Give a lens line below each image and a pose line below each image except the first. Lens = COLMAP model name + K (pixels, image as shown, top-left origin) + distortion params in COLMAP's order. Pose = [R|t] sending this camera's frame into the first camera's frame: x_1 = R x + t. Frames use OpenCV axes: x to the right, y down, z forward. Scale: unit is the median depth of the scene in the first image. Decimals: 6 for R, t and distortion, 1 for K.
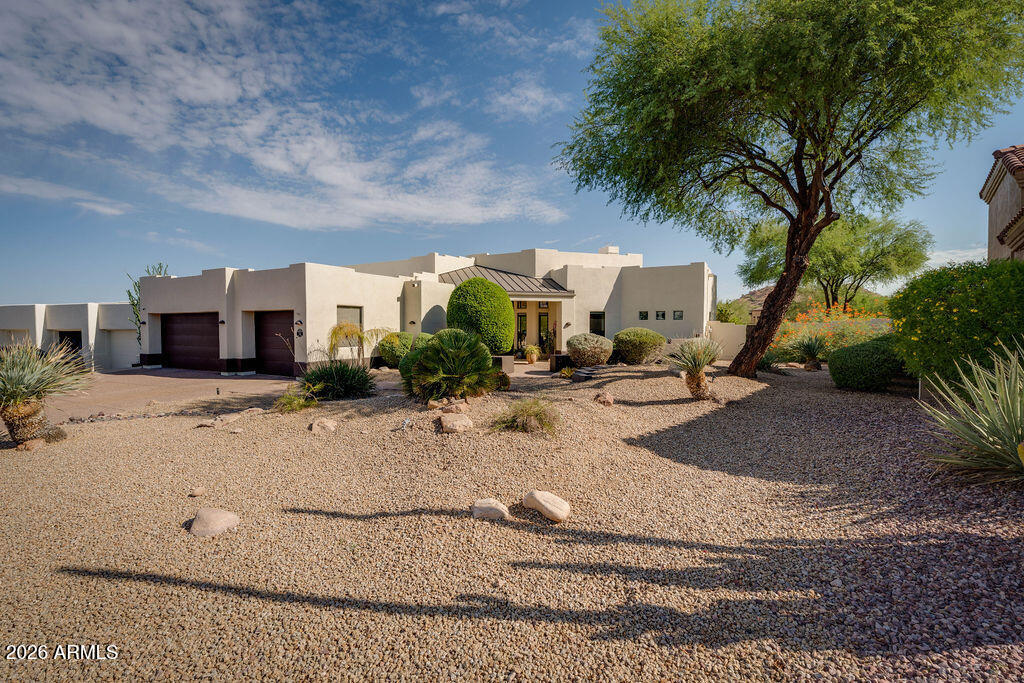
lens RADIAL K [[489.9, 0, 512.0], [0, 489.9, 341.5], [0, 0, 1]] dist [-0.054338, -0.000141]
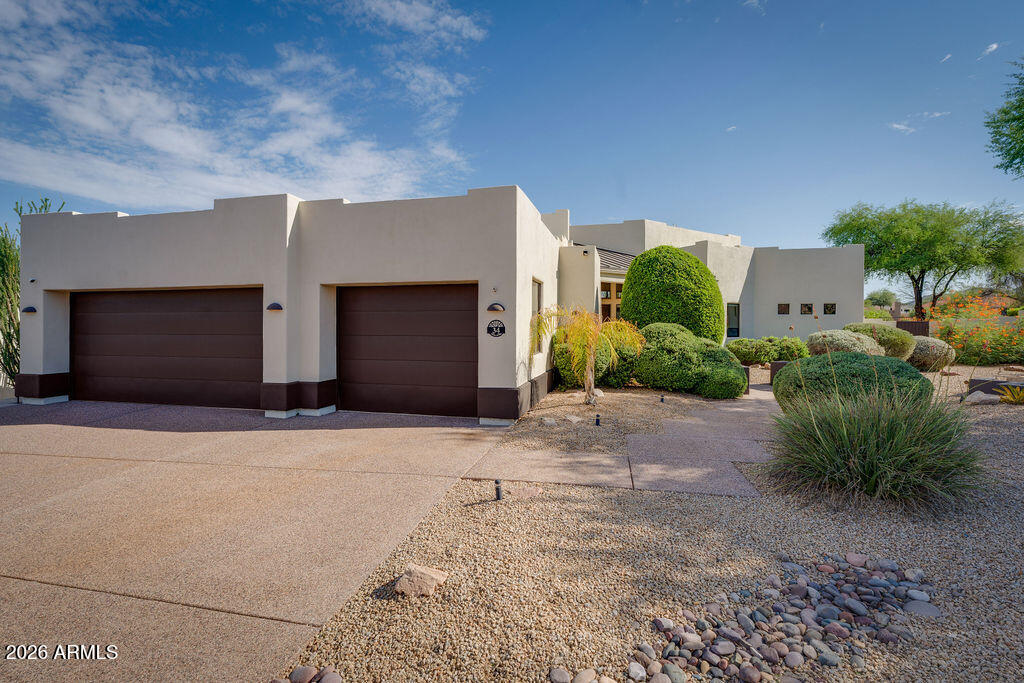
lens RADIAL K [[496.5, 0, 483.4], [0, 496.5, 340.8], [0, 0, 1]] dist [-0.019066, 0.000547]
pose [[0.964389, -0.006679, 0.264405, -0.082587], [0.008521, 0.999947, -0.005821, -0.000302], [-0.264352, 0.007867, 0.964394, 0.072627]]
